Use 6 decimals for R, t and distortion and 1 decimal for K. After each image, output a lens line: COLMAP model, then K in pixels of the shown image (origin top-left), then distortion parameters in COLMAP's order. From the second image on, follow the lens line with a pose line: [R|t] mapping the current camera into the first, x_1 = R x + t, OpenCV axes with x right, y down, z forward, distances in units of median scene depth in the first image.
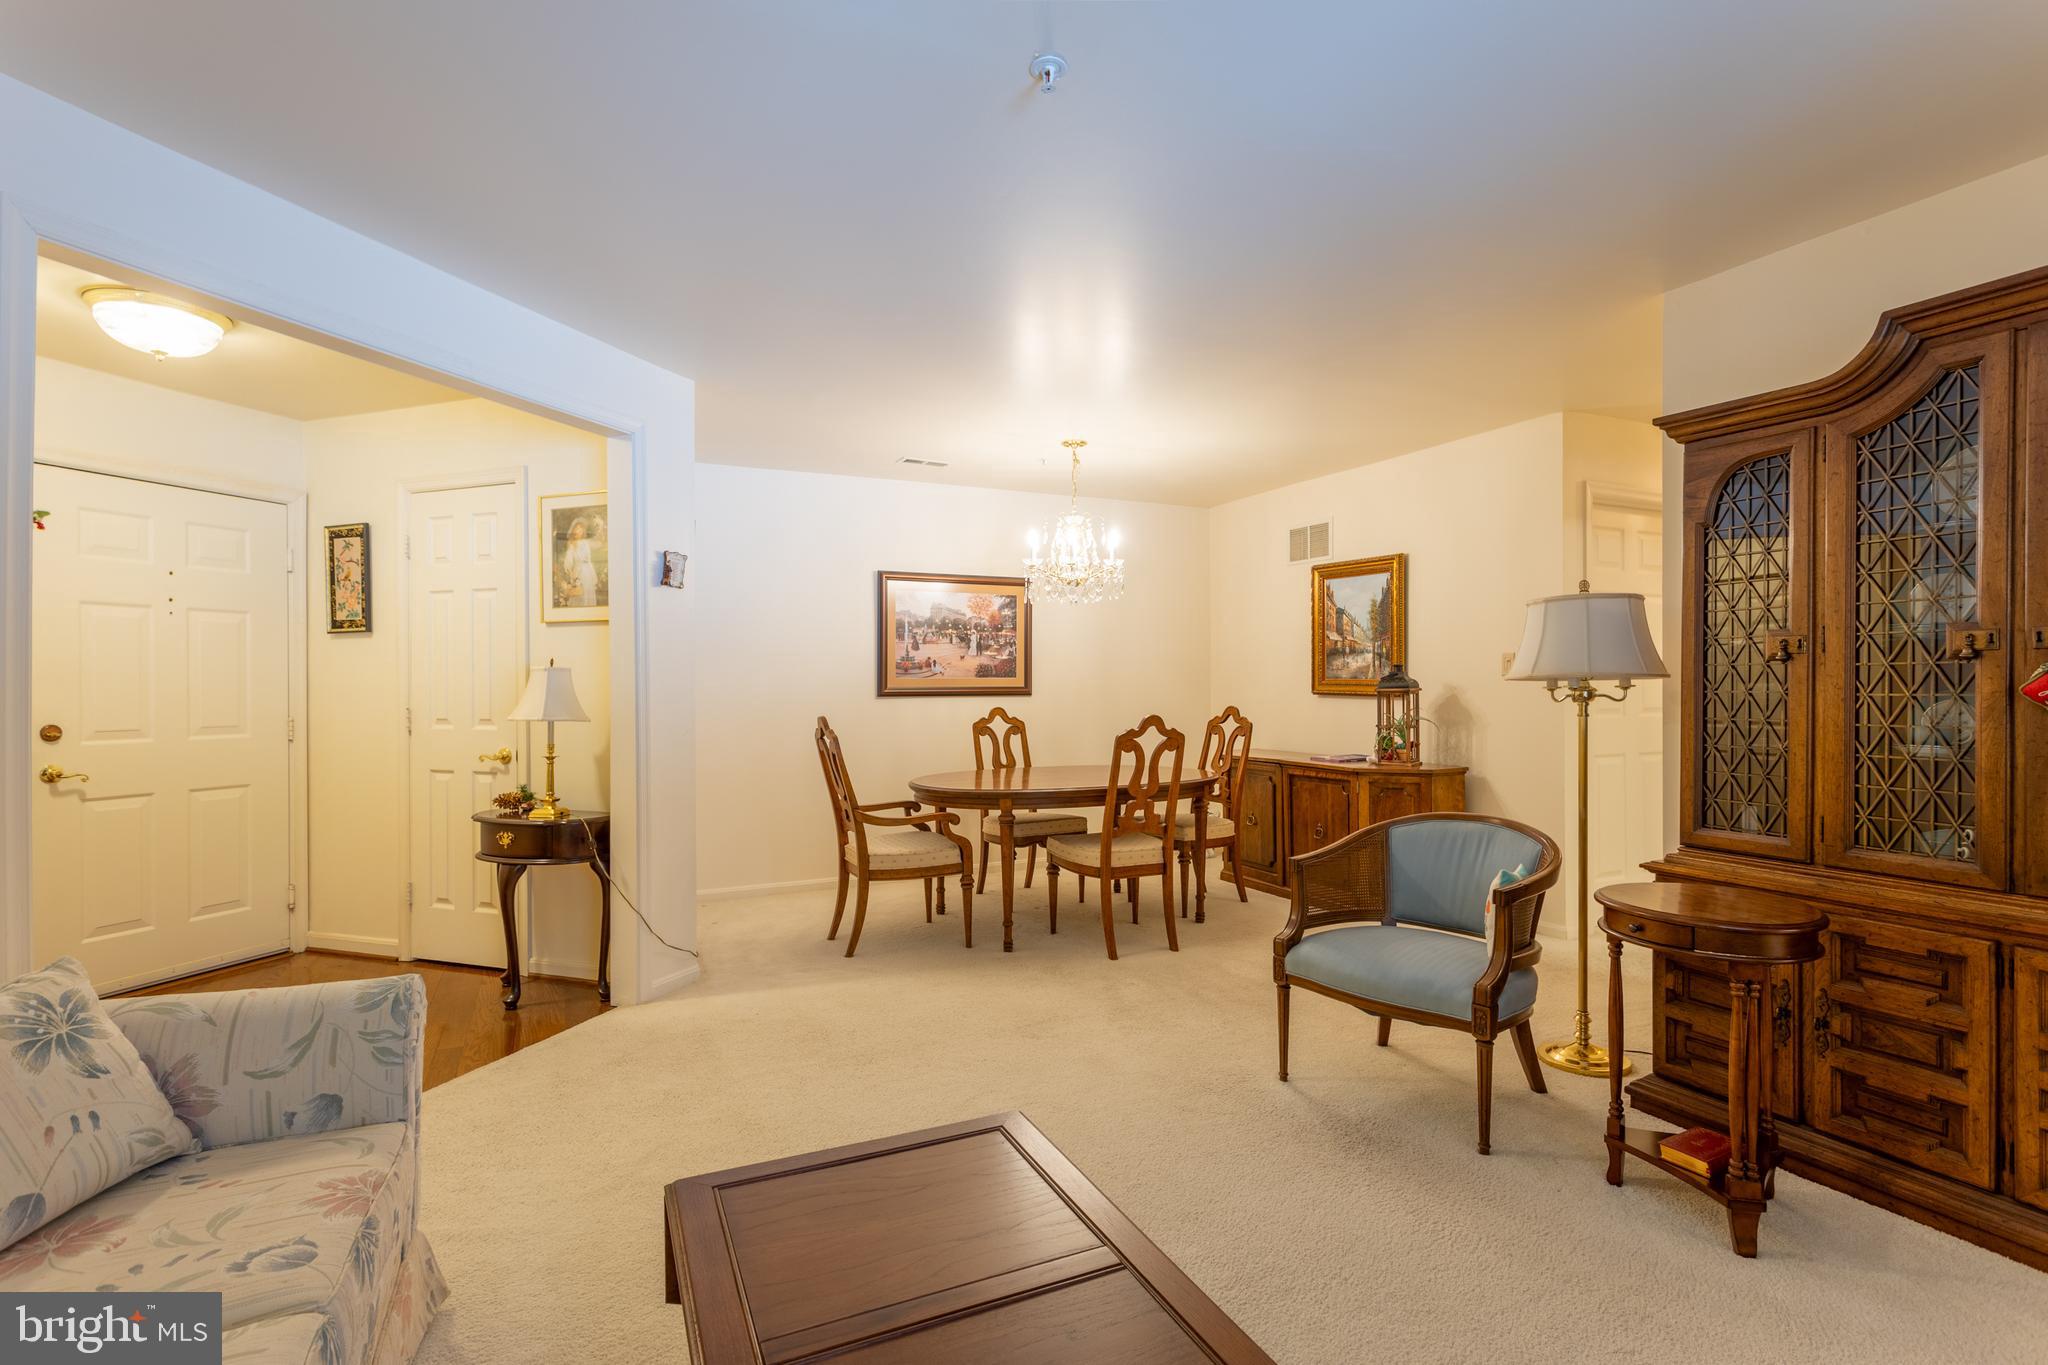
lens RADIAL K [[968.4, 0, 1022.5], [0, 968.4, 685.9], [0, 0, 1]] dist [0.000051, 0.000444]
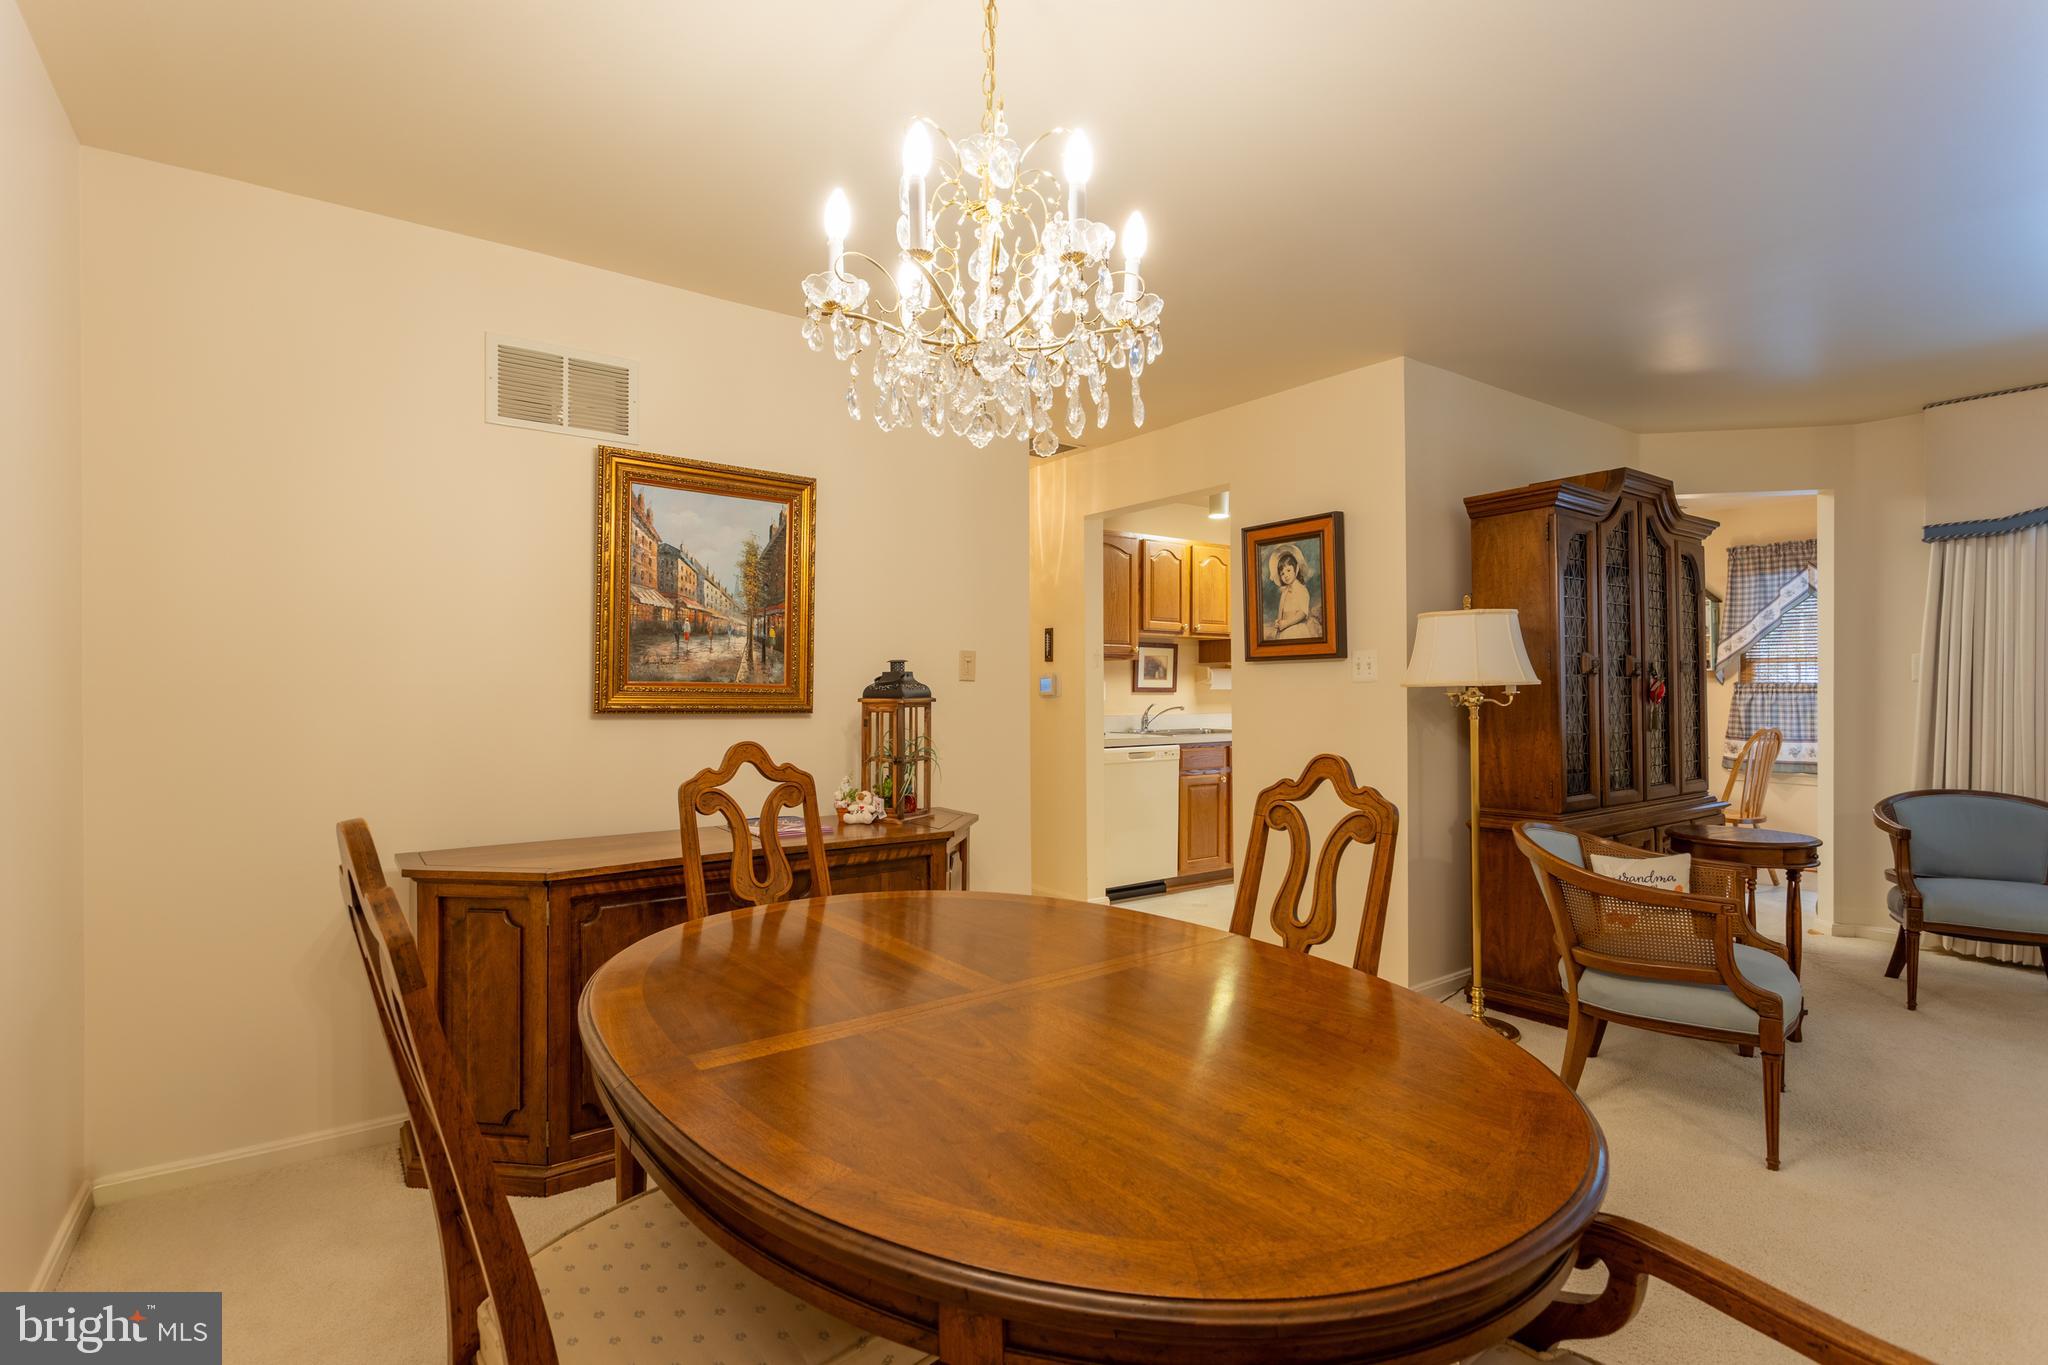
lens RADIAL K [[968.4, 0, 1016.9], [0, 968.4, 690.9], [0, 0, 1]] dist [0.000051, 0.000444]
pose [[-0.179416, 0.001906, 0.983771, -0.224959], [0.003082, 0.999994, -0.001375, -0.000812], [-0.983769, 0.002785, -0.179421, 0.931011]]
